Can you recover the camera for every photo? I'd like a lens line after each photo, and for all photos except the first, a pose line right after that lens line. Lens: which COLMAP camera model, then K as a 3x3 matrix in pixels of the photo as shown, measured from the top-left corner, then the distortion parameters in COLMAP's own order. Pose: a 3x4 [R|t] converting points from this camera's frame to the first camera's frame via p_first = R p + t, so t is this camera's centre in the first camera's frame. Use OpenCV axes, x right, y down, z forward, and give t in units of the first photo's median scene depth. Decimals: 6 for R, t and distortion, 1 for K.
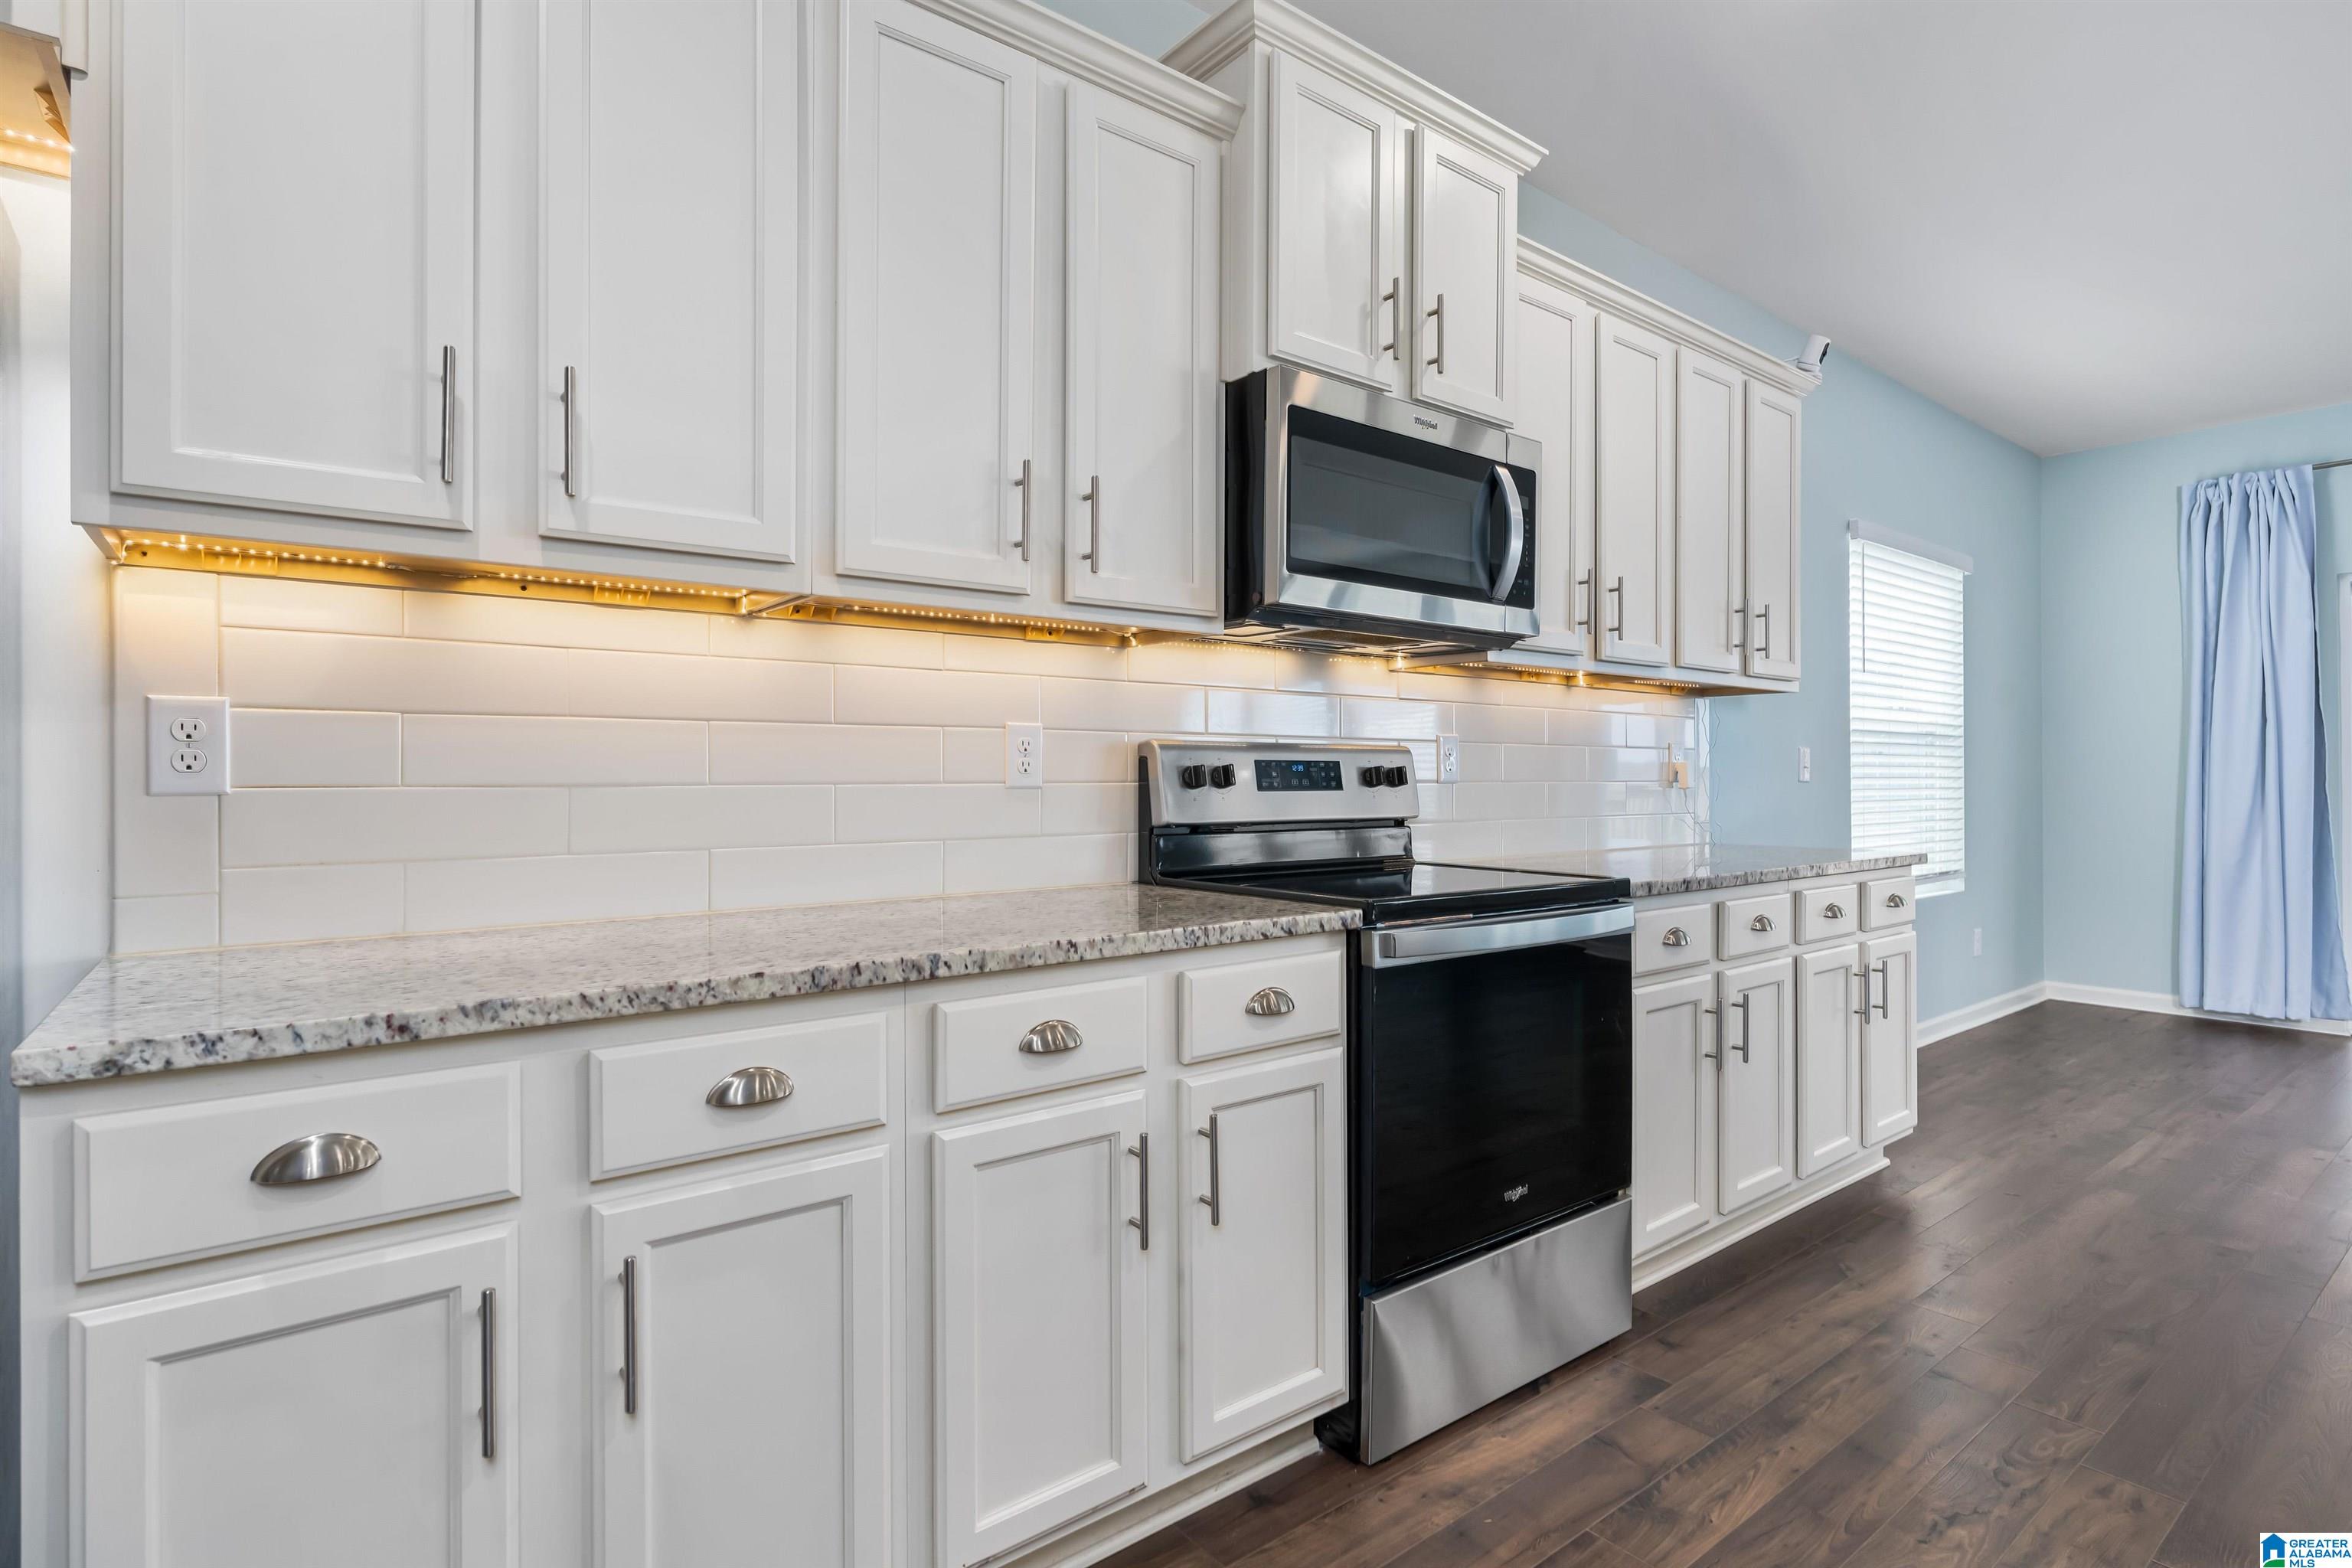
lens RADIAL K [[1158.1, 0, 1178.1], [0, 1158.1, 774.4], [0, 0, 1]] dist [-0.003827, 0.000406]
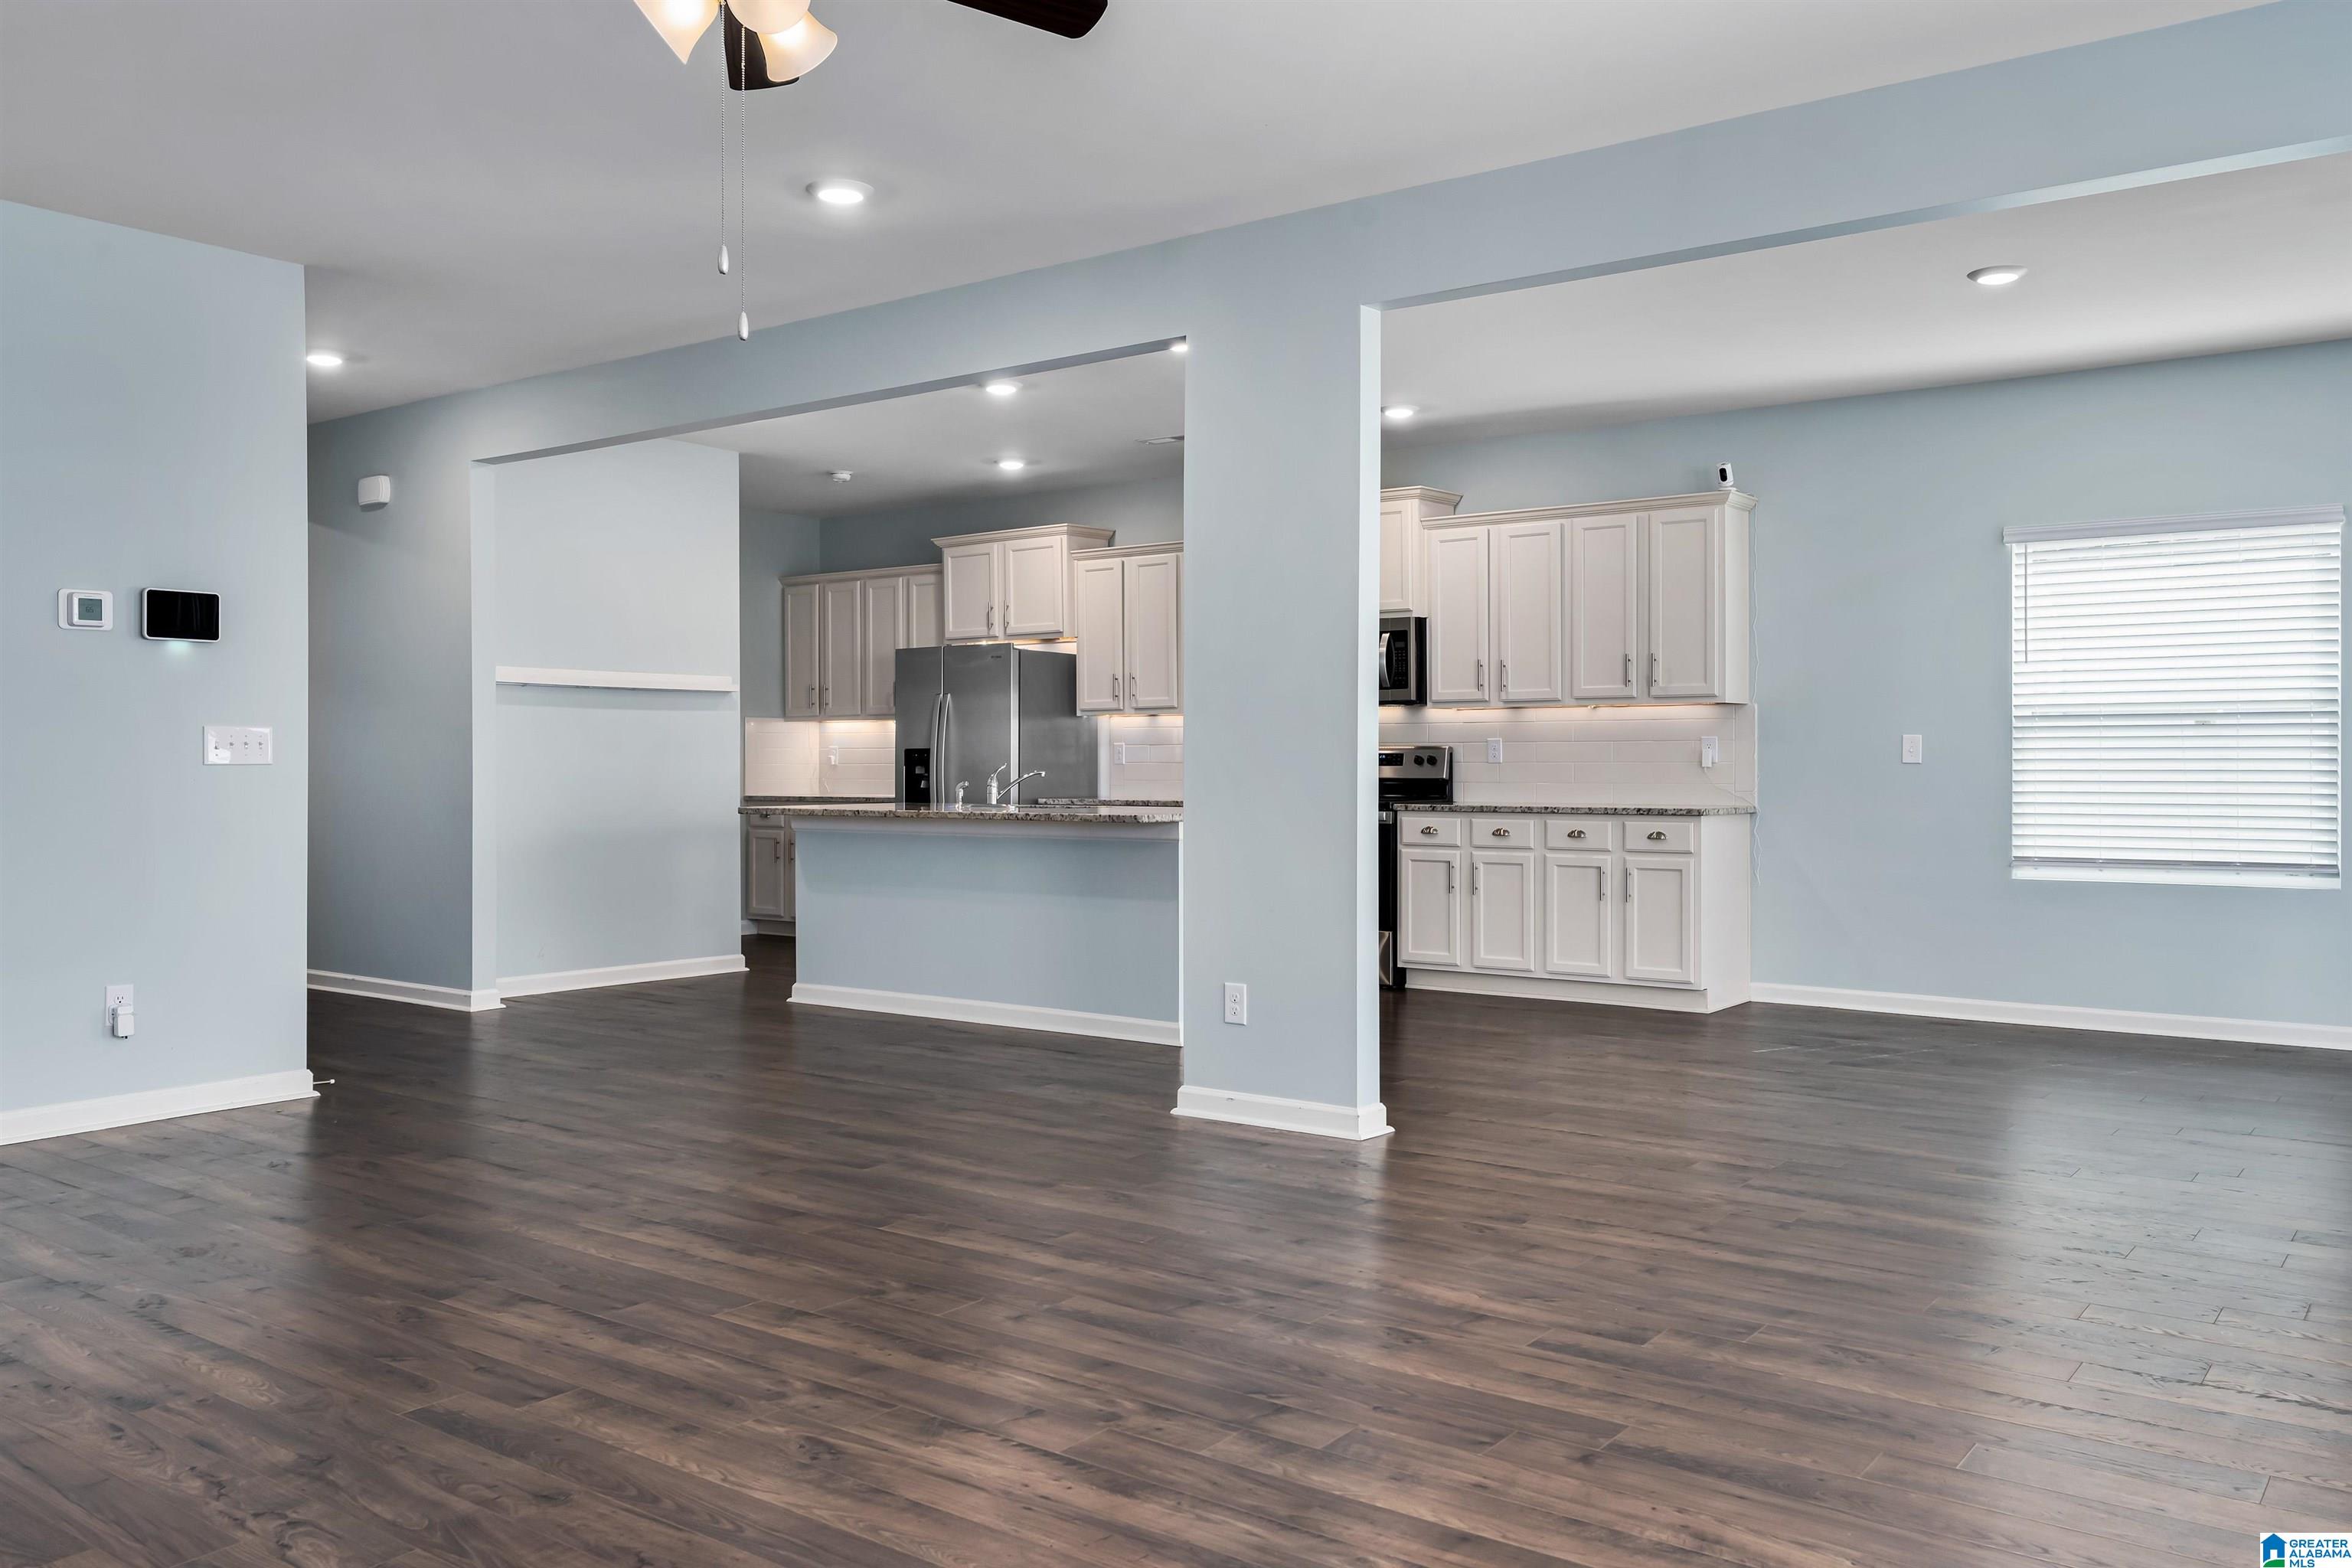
lens RADIAL K [[1850.7, 0, 1179.5], [0, 1850.7, 788.0], [0, 0, 1]] dist [0.007887, 0.003304]
pose [[0.258958, 0.010982, -0.965826, 5.139230], [0.002091, 0.999927, 0.011931, 0.017692], [0.965886, -0.005109, 0.258916, -0.565953]]
